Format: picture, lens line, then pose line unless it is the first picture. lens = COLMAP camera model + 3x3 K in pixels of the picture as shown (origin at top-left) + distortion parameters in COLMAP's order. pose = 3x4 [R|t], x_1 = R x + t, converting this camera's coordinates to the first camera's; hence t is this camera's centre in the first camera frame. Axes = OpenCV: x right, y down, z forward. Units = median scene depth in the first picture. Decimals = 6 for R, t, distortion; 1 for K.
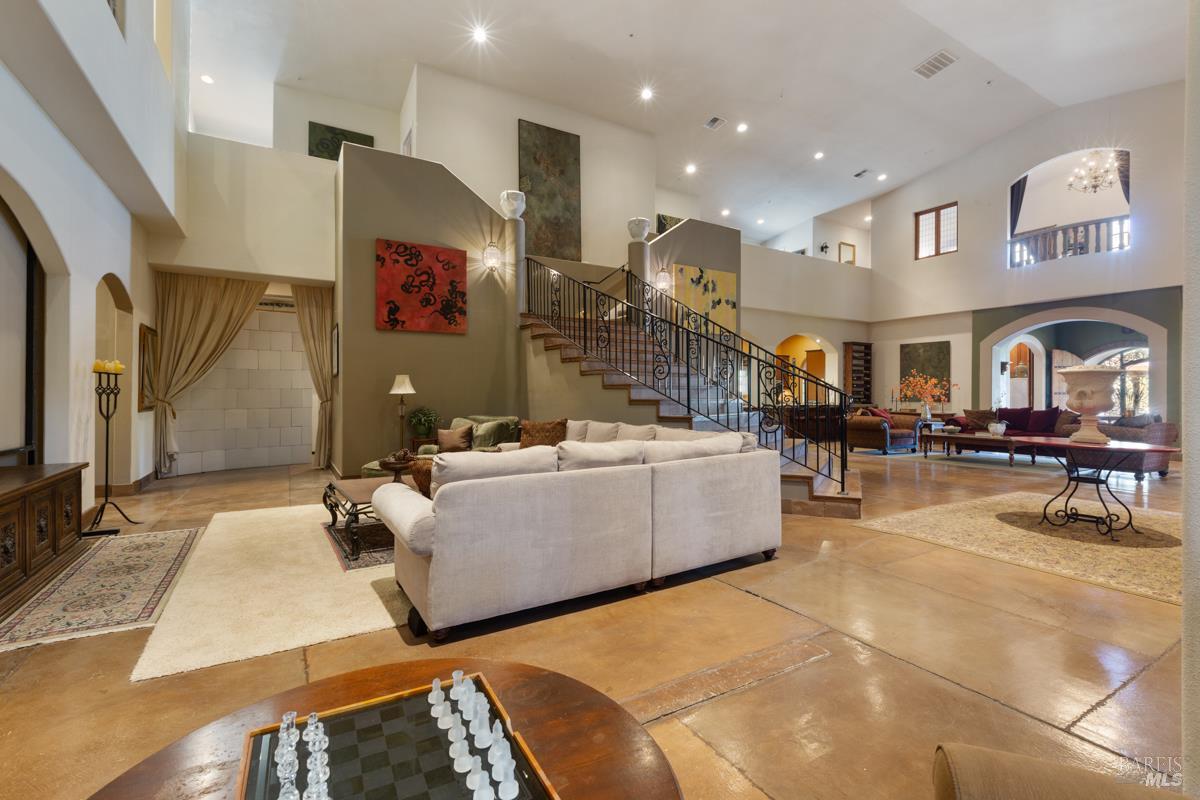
lens RADIAL K [[542.9, 0, 593.3], [0, 542.9, 397.8], [0, 0, 1]] dist [-0.000373, -0.001283]
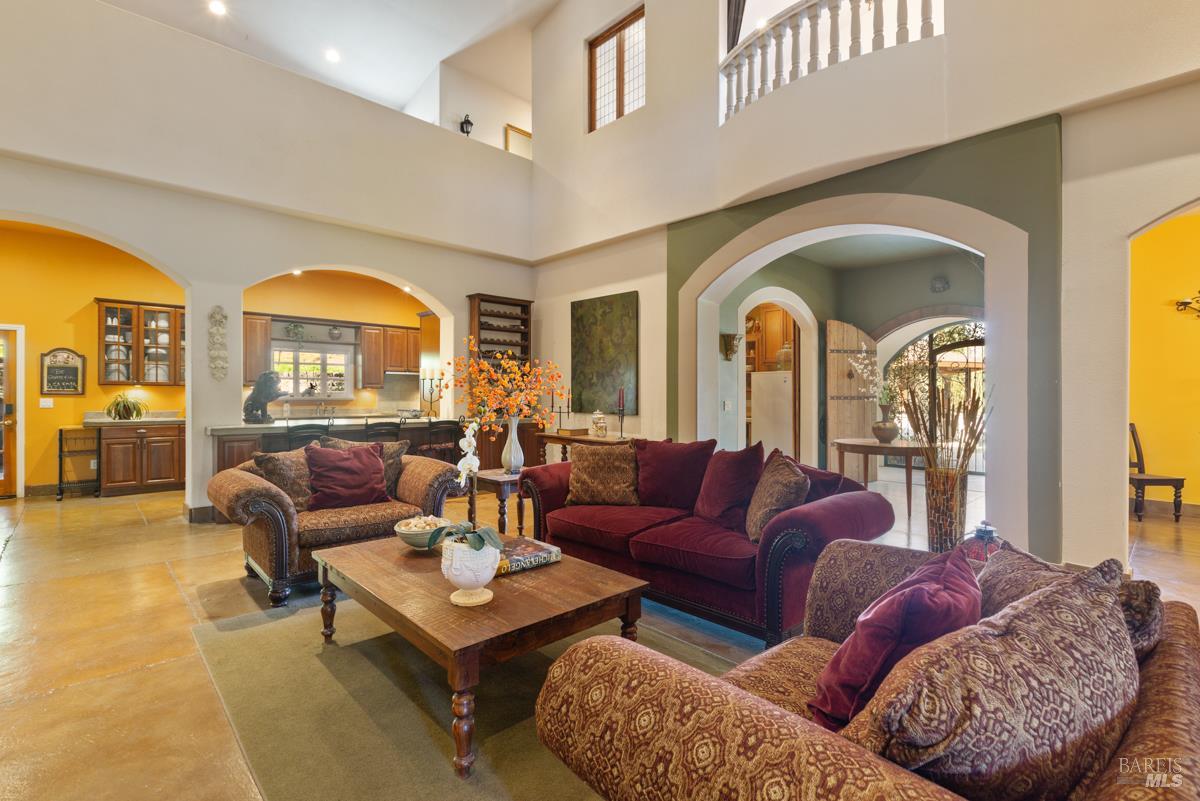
lens RADIAL K [[542.9, 0, 607.5], [0, 542.9, 396.8], [0, 0, 1]] dist [-0.000373, -0.001283]
pose [[0.972979, 0.000004, 0.230892, 0.485038], [0.000661, 0.999996, -0.002803, -0.006483], [-0.230891, 0.002880, 0.972975, 0.494888]]
